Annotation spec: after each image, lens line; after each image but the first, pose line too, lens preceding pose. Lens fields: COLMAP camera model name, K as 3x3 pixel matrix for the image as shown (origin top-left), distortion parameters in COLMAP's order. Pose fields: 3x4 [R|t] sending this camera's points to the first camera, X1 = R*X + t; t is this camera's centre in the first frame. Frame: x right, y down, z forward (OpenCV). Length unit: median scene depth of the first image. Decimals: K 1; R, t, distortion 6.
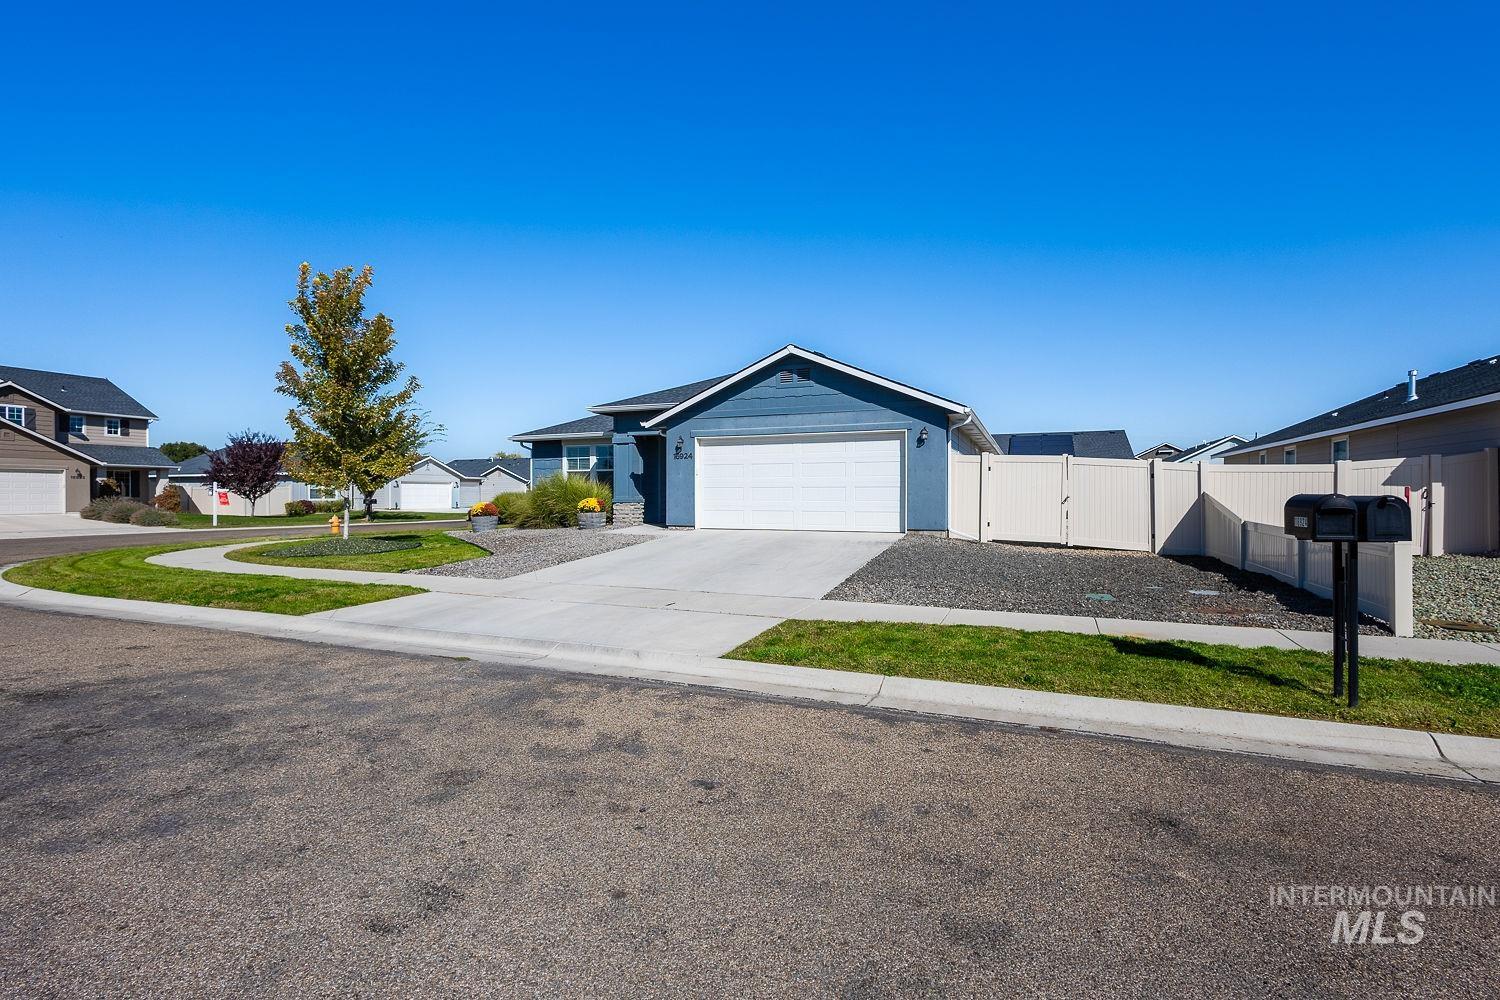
lens RADIAL K [[698.7, 0, 750.0], [0, 698.7, 500.0], [0, 0, 1]] dist [0.006678, 0.000423]
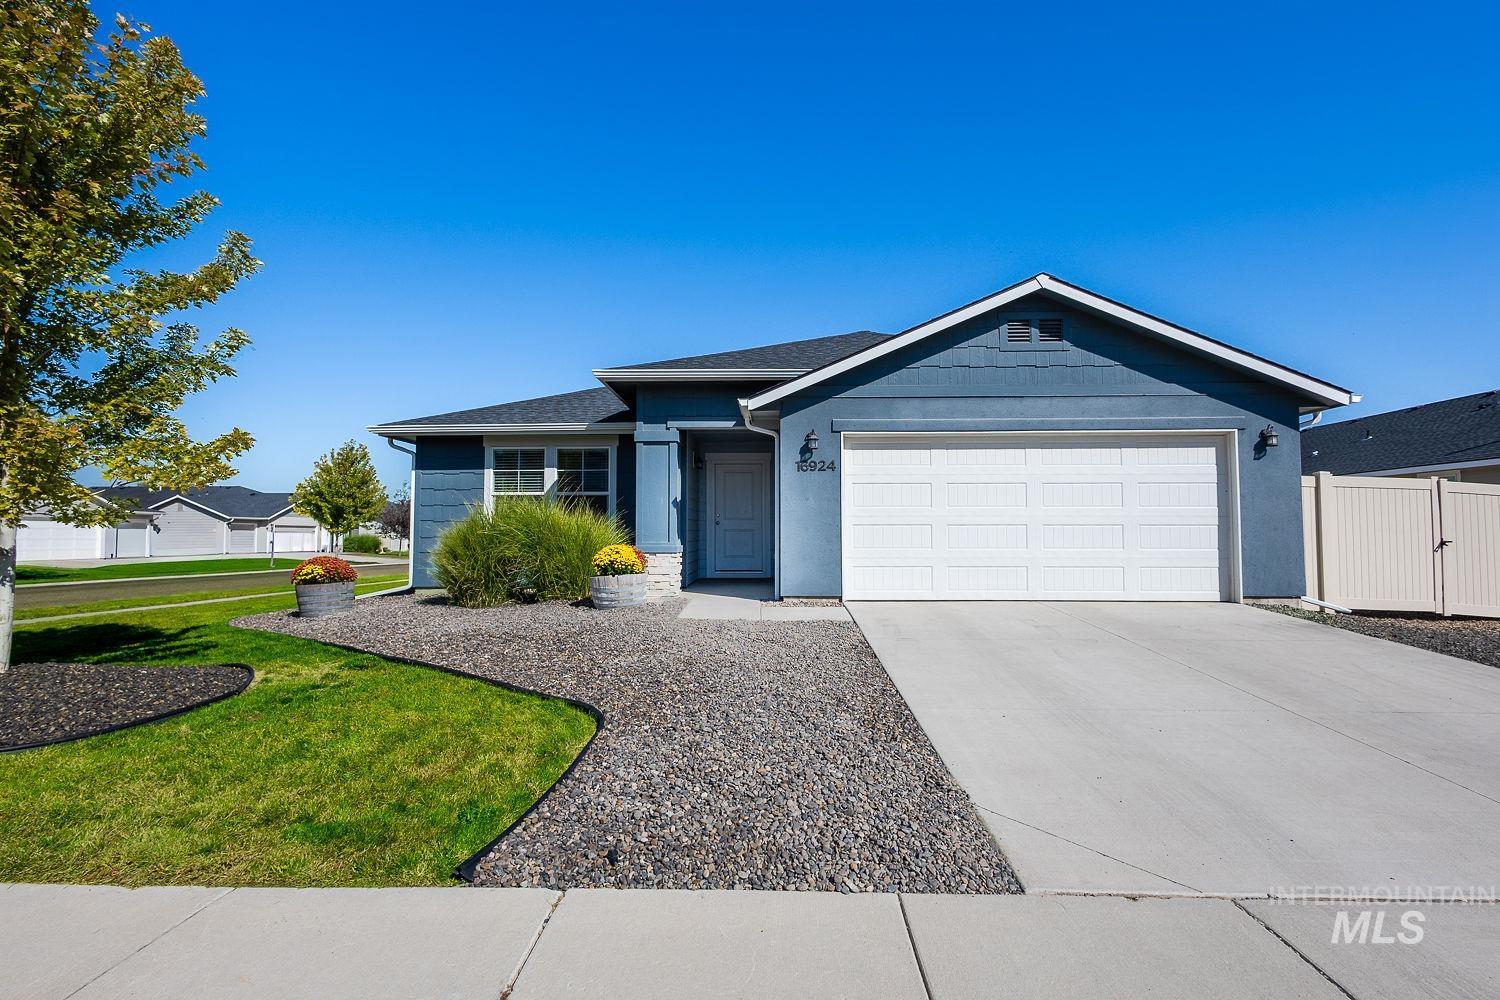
lens RADIAL K [[725.1, 0, 750.0], [0, 725.1, 500.0], [0, 0, 1]] dist [0.022338, 0.000184]
pose [[0.931538, 0.017483, 0.363224, -0.344240], [0.004122, 0.998272, -0.058619, -0.004273], [-0.363621, 0.056103, 0.929856, 0.498825]]
